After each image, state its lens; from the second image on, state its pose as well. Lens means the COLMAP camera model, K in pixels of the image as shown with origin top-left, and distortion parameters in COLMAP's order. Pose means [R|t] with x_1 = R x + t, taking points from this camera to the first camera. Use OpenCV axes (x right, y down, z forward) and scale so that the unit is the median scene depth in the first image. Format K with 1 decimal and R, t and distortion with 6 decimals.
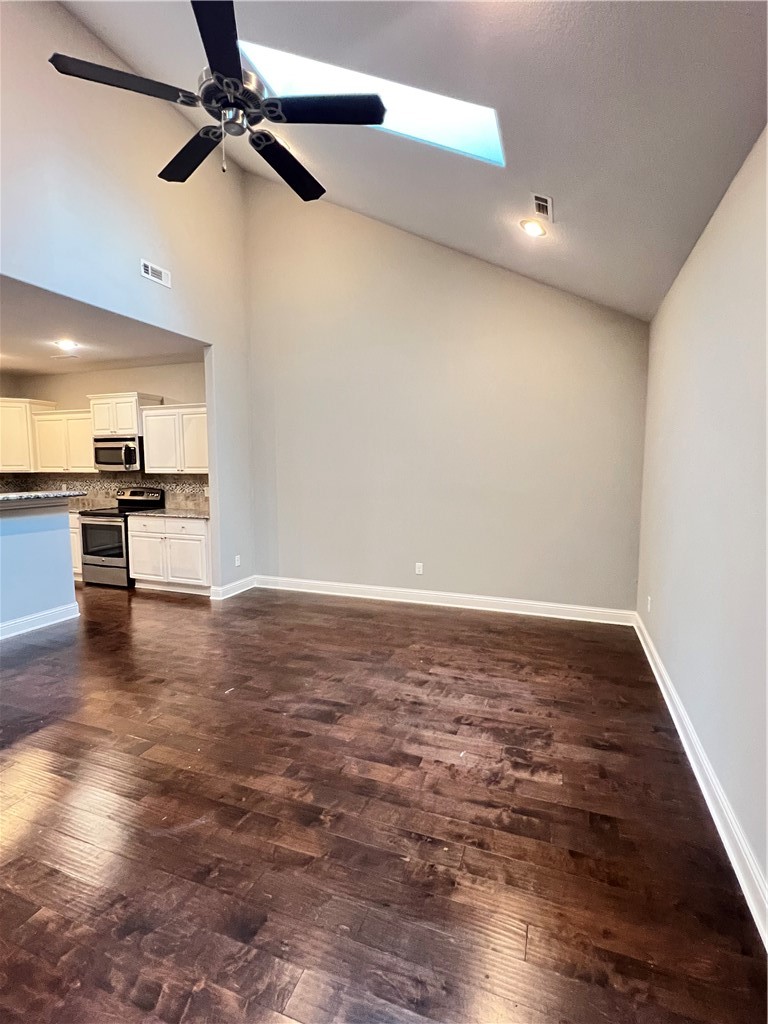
lens RADIAL K [[477.2, 0, 386.2], [0, 477.2, 510.4], [0, 0, 1]] dist [-0.003464, 0.000550]
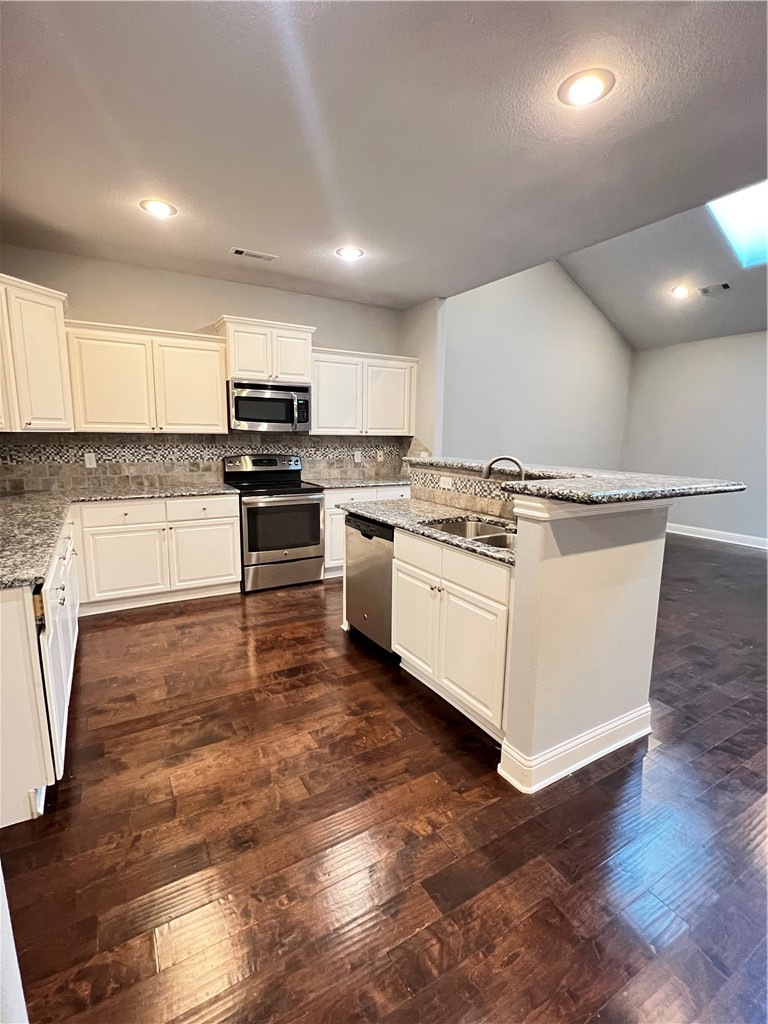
lens RADIAL K [[477.2, 0, 379.4], [0, 477.2, 513.8], [0, 0, 1]] dist [-0.003464, 0.000550]
pose [[0.634159, -0.120772, 0.763712, -1.012487], [0.057353, 0.992352, 0.109305, -0.027796], [-0.771072, -0.025515, 0.636236, 0.403725]]
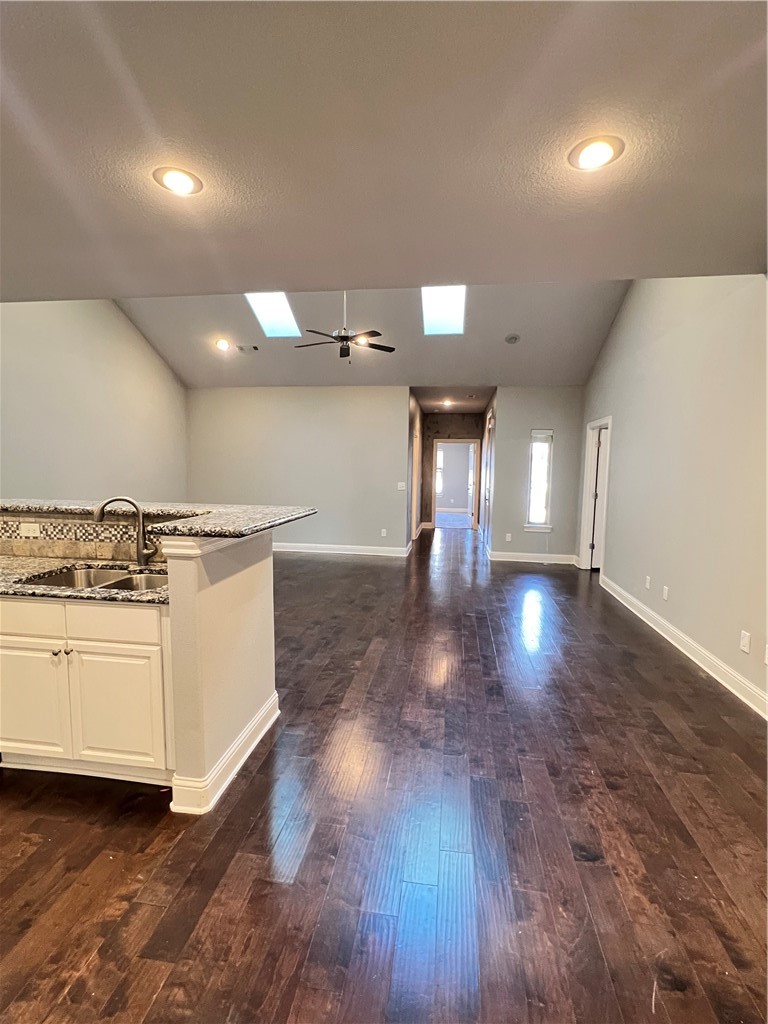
lens RADIAL K [[477.2, 0, 390.1], [0, 477.2, 512.9], [0, 0, 1]] dist [-0.003464, 0.000550]
pose [[-0.214586, -0.099227, 0.971652, -1.097021], [0.076274, 0.990085, 0.117954, -0.052512], [-0.973722, 0.099423, -0.204890, 0.470956]]
